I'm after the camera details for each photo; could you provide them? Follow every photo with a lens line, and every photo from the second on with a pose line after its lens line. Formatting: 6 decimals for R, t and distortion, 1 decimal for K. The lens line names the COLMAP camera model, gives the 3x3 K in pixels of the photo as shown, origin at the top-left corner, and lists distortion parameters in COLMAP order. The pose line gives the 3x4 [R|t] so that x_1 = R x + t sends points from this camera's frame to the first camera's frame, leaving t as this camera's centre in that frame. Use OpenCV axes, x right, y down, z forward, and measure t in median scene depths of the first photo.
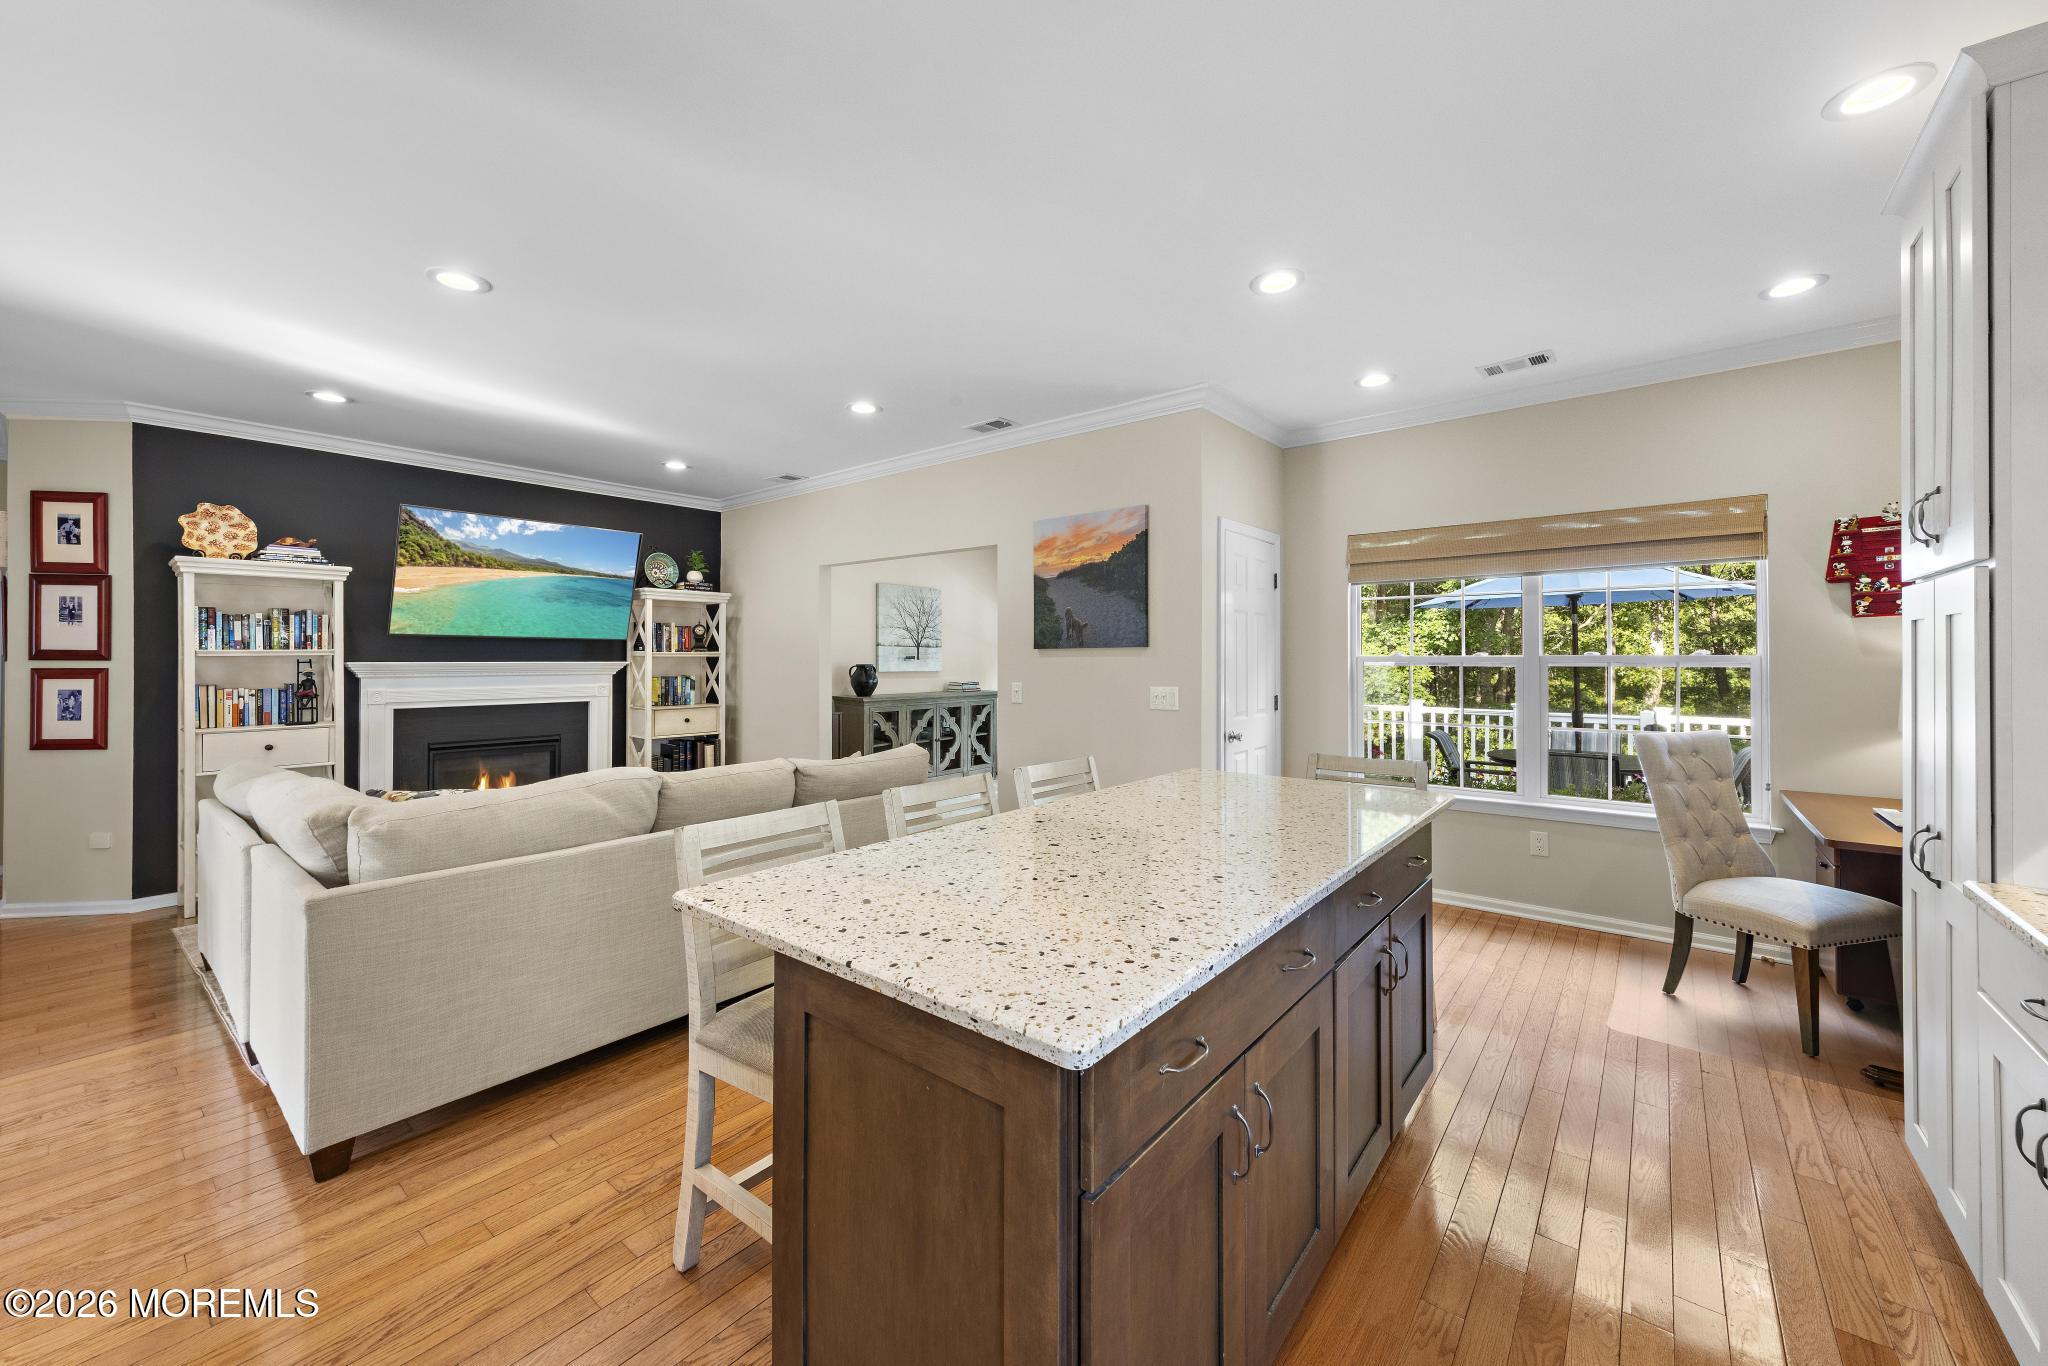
lens RADIAL K [[782.2, 0, 1023.7], [0, 782.2, 653.5], [0, 0, 1]] dist [0.002116, 0.000083]
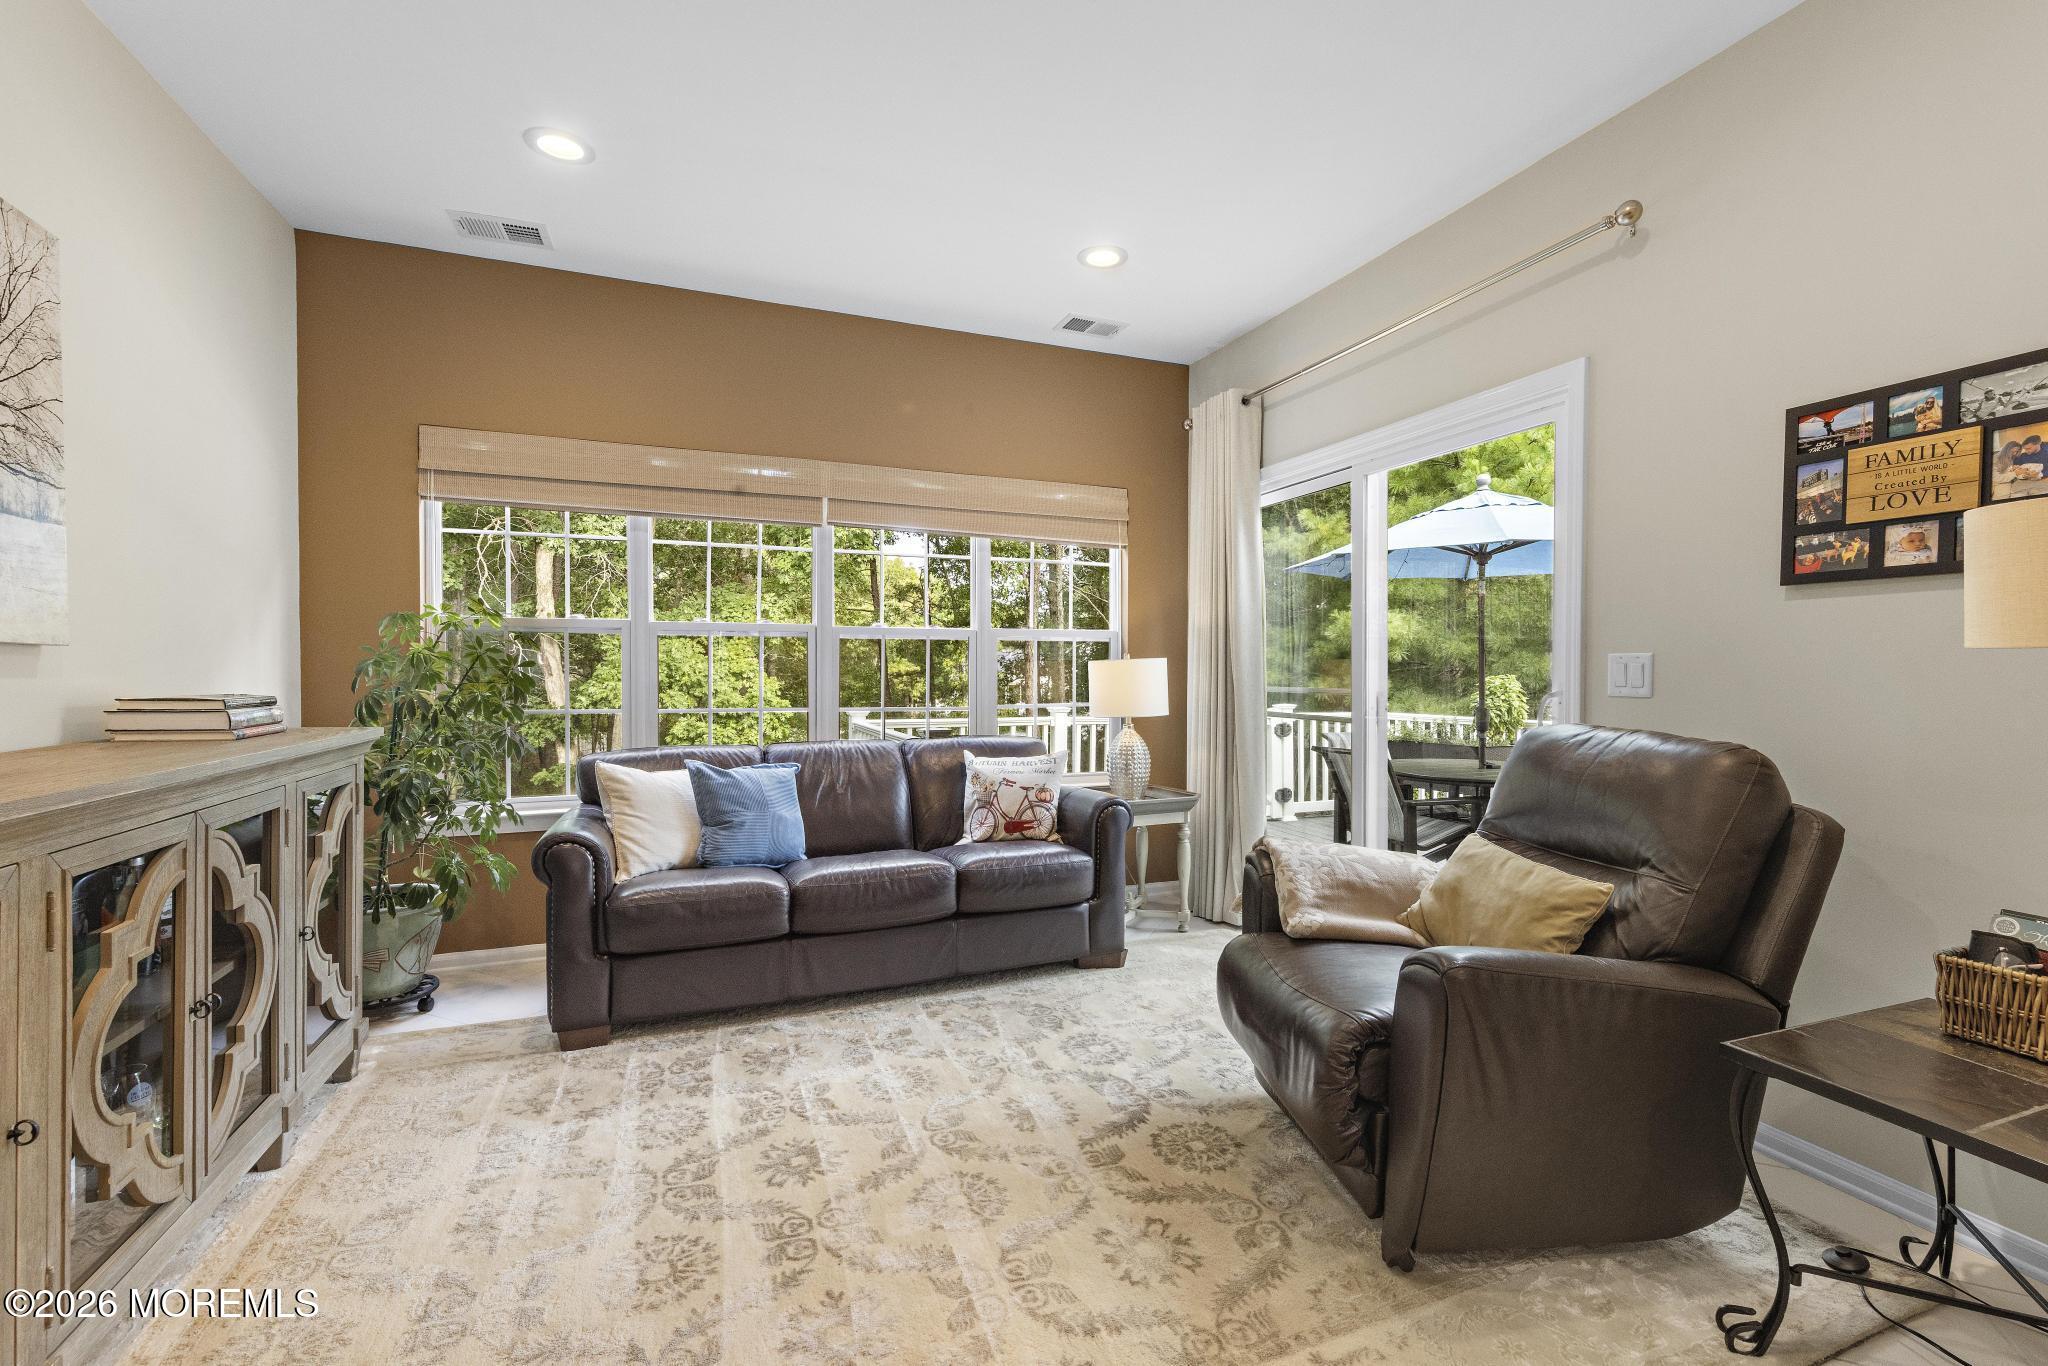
lens RADIAL K [[875.9, 0, 1033.9], [0, 875.9, 683.9], [0, 0, 1]] dist [0.002246, -0.000568]
pose [[0.489918, -0.010986, 0.871699, -0.344798], [-0.010038, 0.999783, 0.018241, 0.050492], [-0.871711, -0.017687, 0.489702, 1.287136]]
